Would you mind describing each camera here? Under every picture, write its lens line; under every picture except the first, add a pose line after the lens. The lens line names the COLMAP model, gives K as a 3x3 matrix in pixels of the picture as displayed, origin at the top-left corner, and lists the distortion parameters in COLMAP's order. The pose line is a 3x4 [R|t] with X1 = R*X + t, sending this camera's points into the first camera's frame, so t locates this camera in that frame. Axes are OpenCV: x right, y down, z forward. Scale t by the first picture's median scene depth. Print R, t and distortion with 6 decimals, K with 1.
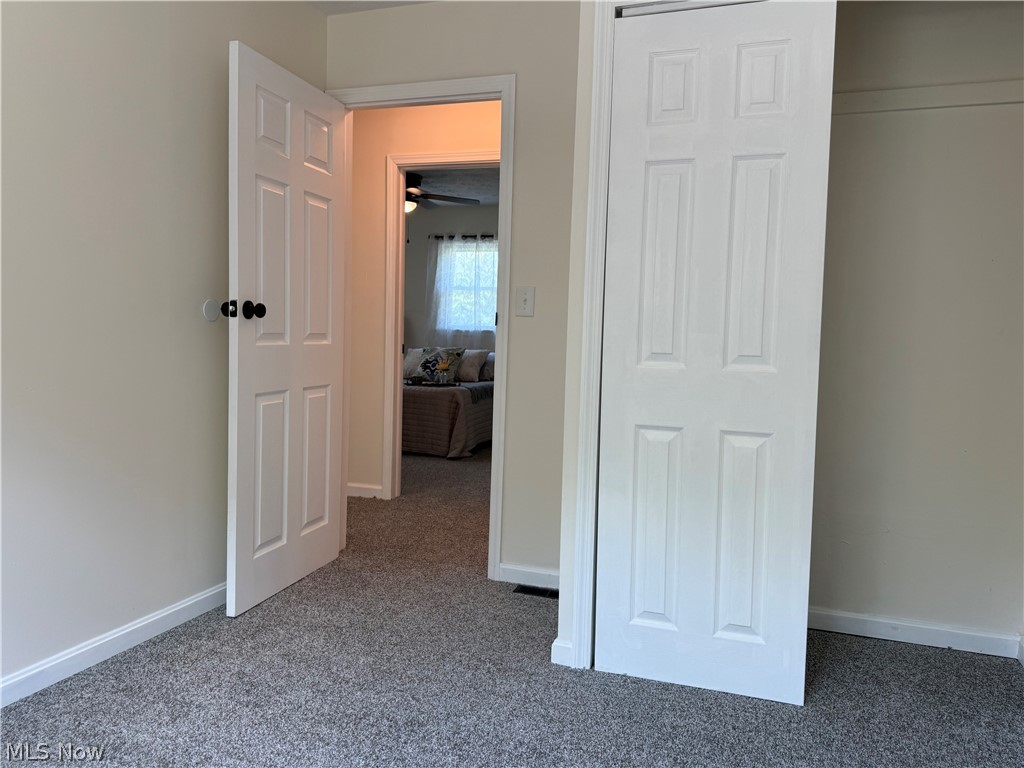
lens RADIAL K [[764.0, 0, 511.0], [0, 764.0, 383.1], [0, 0, 1]] dist [0.087505, -0.114149]
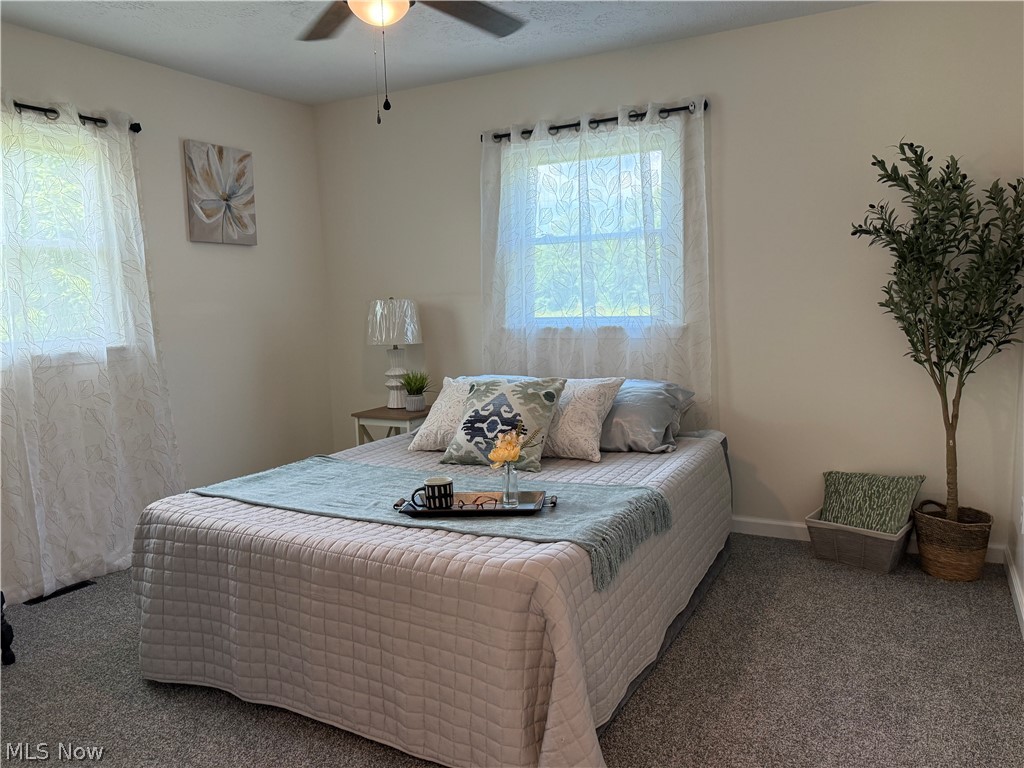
lens RADIAL K [[764.0, 0, 513.7], [0, 764.0, 388.3], [0, 0, 1]] dist [0.087505, -0.114149]
pose [[0.990331, -0.039945, -0.132850, -0.076870], [0.047628, 0.997341, 0.055162, -0.158729], [0.130293, -0.060956, 0.989600, 1.386014]]
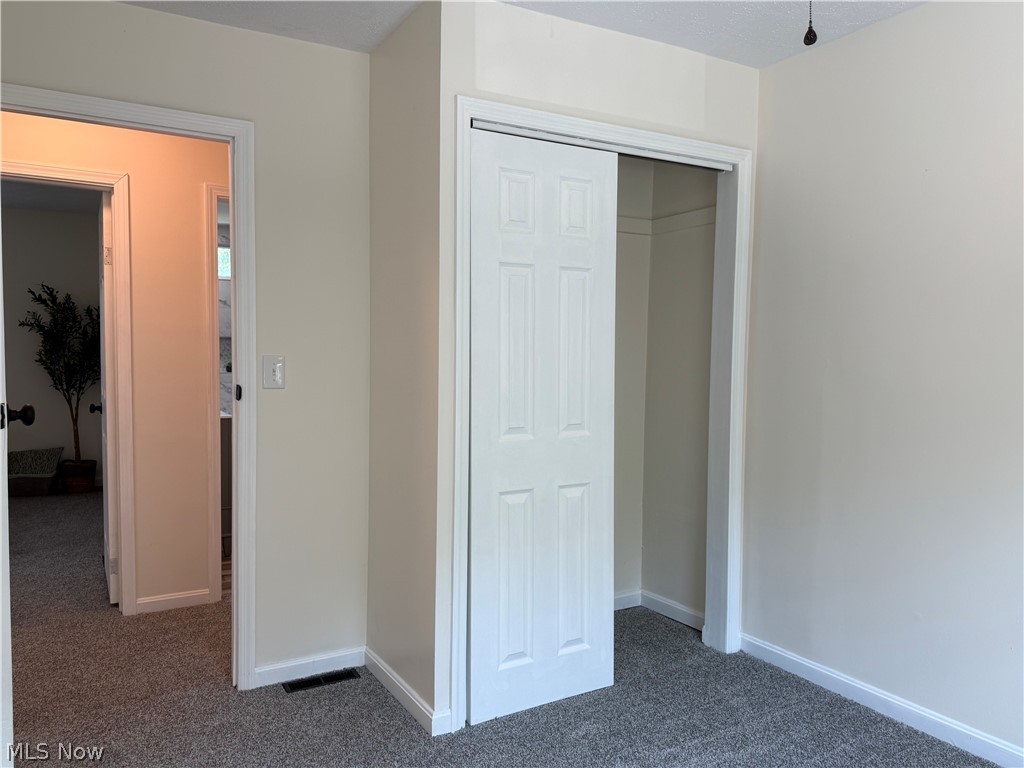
lens RADIAL K [[764.0, 0, 520.4], [0, 764.0, 385.1], [0, 0, 1]] dist [0.087505, -0.114149]
pose [[0.631522, -0.056630, 0.773287, -0.507169], [0.061431, 0.997848, 0.022907, -0.094843], [-0.772921, 0.033037, 0.633642, 0.192199]]
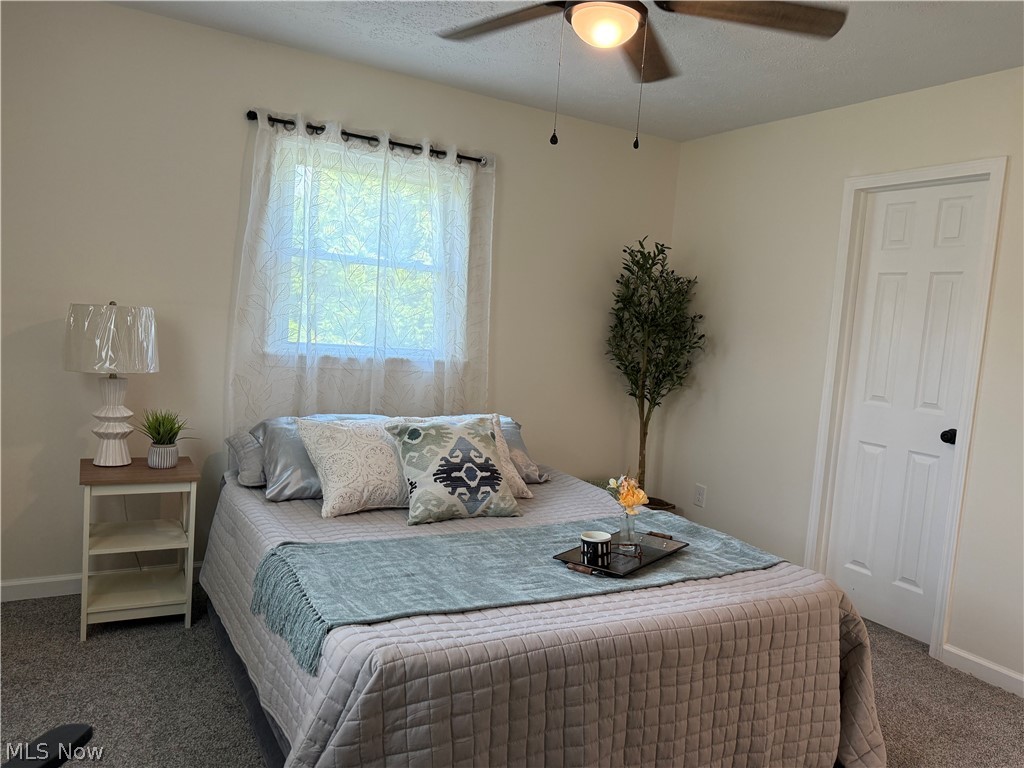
lens RADIAL K [[764.0, 0, 513.6], [0, 764.0, 386.5], [0, 0, 1]] dist [0.087505, -0.114149]
pose [[0.615009, -0.047769, 0.787072, -0.919219], [-0.008715, 0.997691, 0.067361, -0.221462], [-0.788472, -0.048287, 0.613172, 1.770417]]
